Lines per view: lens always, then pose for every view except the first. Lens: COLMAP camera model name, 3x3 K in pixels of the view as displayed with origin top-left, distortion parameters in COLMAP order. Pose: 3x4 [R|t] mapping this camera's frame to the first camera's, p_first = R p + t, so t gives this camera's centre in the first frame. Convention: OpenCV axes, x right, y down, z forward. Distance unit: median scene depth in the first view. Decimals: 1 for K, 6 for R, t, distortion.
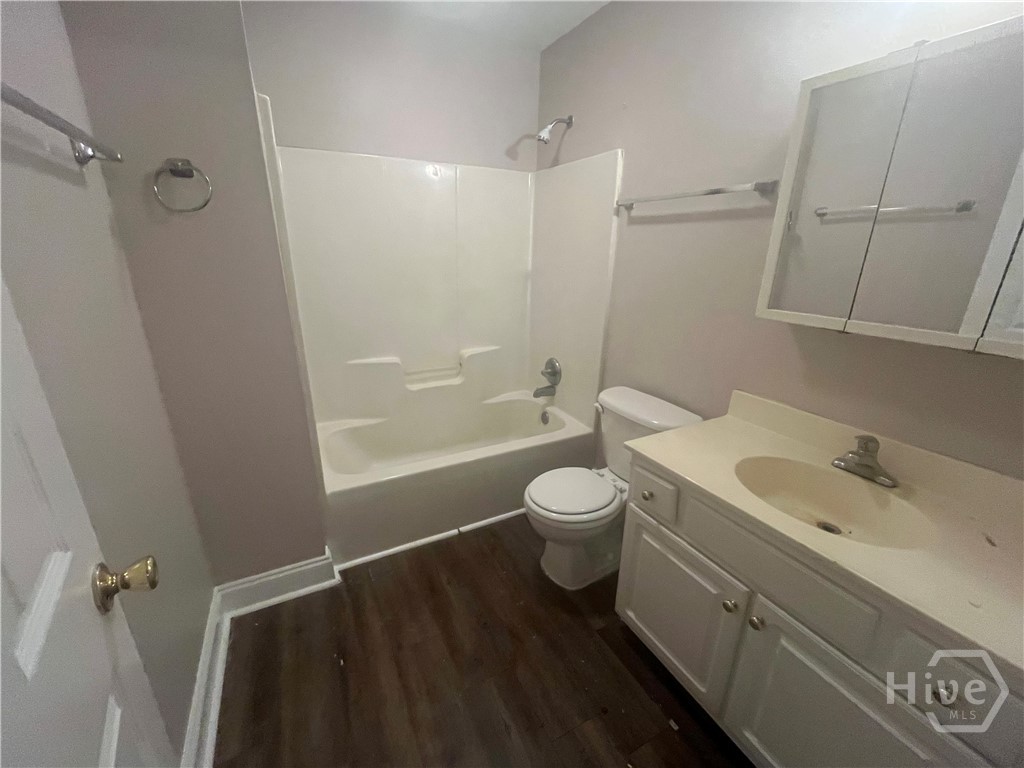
lens RADIAL K [[424.7, 0, 509.4], [0, 424.7, 386.7], [0, 0, 1]] dist [-0.000959, -0.000090]
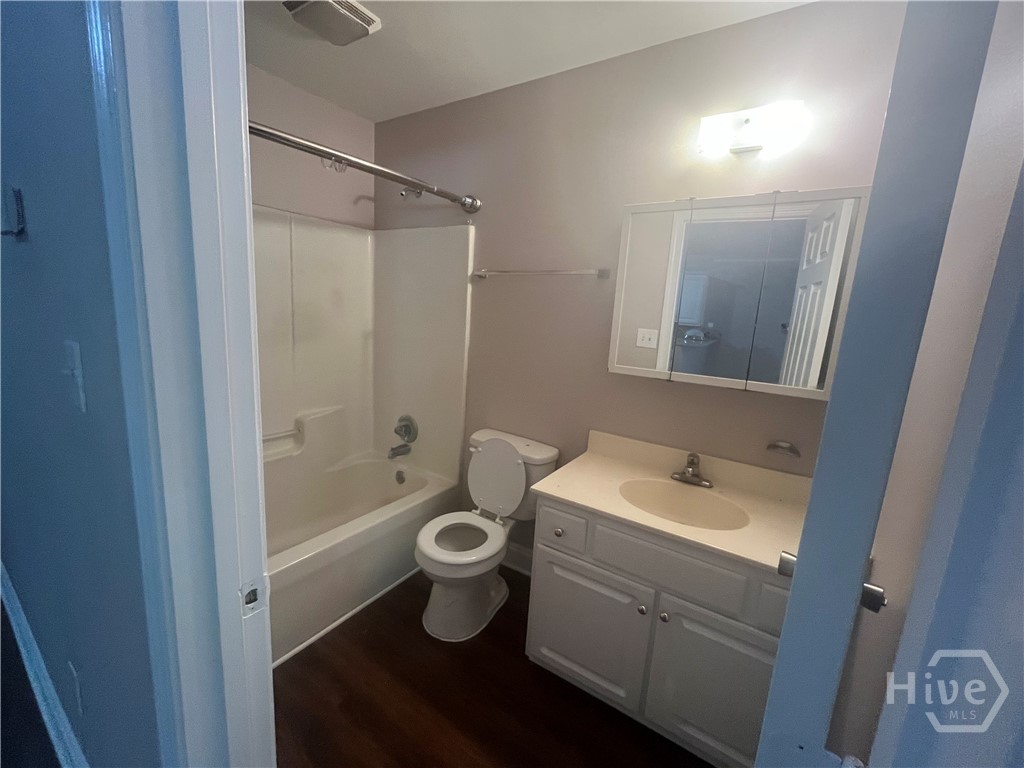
lens RADIAL K [[424.7, 0, 509.4], [0, 424.7, 386.7], [0, 0, 1]] dist [-0.000959, -0.000090]
pose [[0.876372, -0.062726, 0.477532, -0.247156], [0.114962, 0.990068, -0.080930, -0.042269], [-0.467713, 0.125823, 0.874879, 0.025447]]
